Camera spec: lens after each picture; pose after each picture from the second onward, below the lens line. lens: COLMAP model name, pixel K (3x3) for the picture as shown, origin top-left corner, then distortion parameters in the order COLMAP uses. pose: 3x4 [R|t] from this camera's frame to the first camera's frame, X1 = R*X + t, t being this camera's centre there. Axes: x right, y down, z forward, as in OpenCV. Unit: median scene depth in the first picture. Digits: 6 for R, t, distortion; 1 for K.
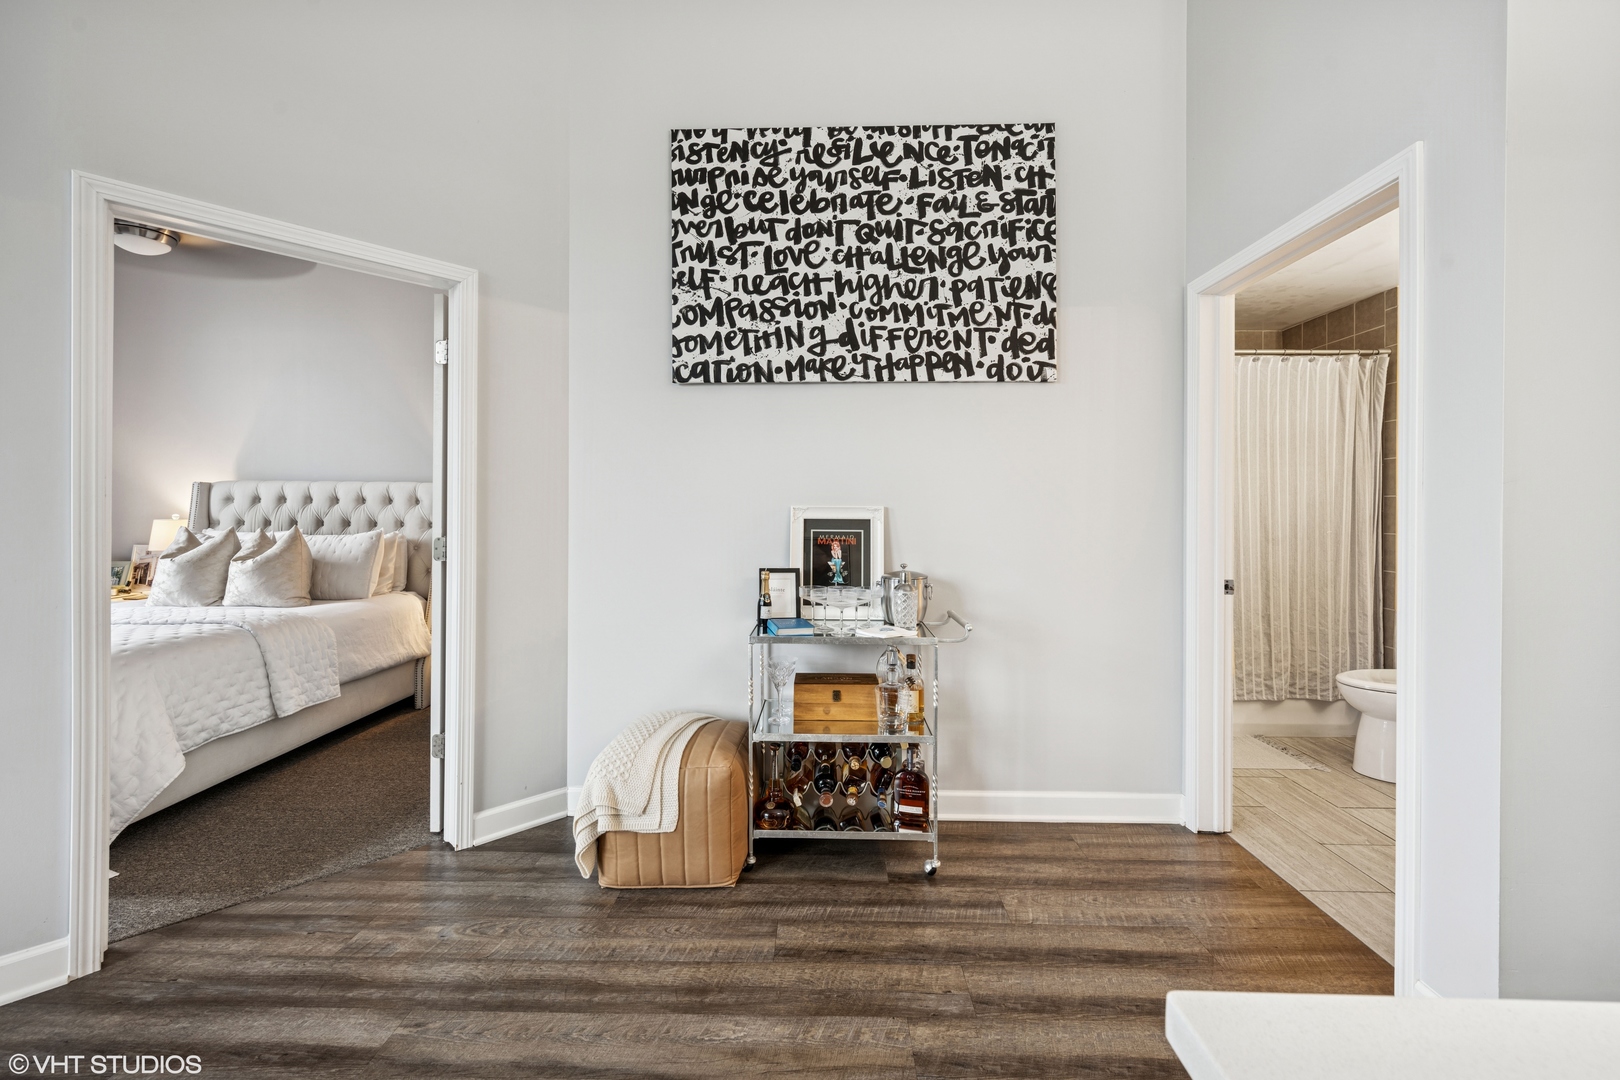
lens RADIAL K [[641.8, 0, 813.1], [0, 641.8, 513.1], [0, 0, 1]] dist [-0.001600, 0.000156]
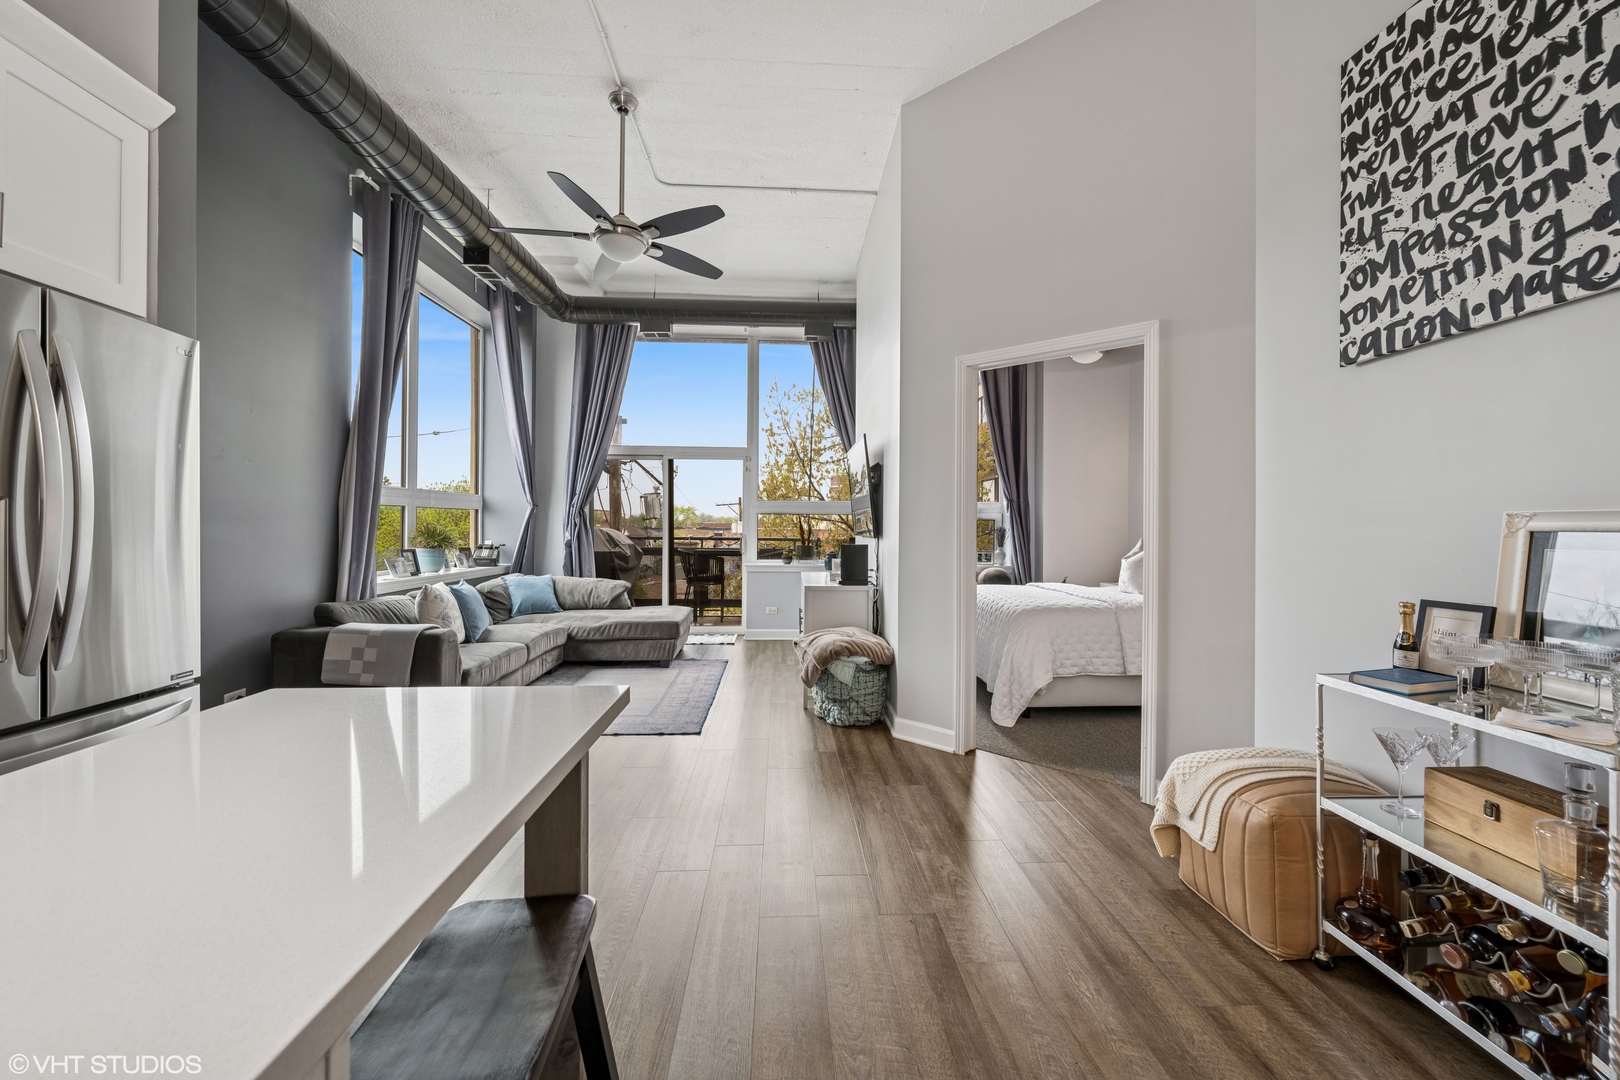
lens RADIAL K [[641.8, 0, 813.1], [0, 641.8, 523.6], [0, 0, 1]] dist [-0.001600, 0.000156]
pose [[0.066025, -0.008505, -0.997782, 0.565965], [-0.008265, 0.999925, -0.009070, 0.012772], [0.997784, 0.008846, 0.065950, 0.264907]]
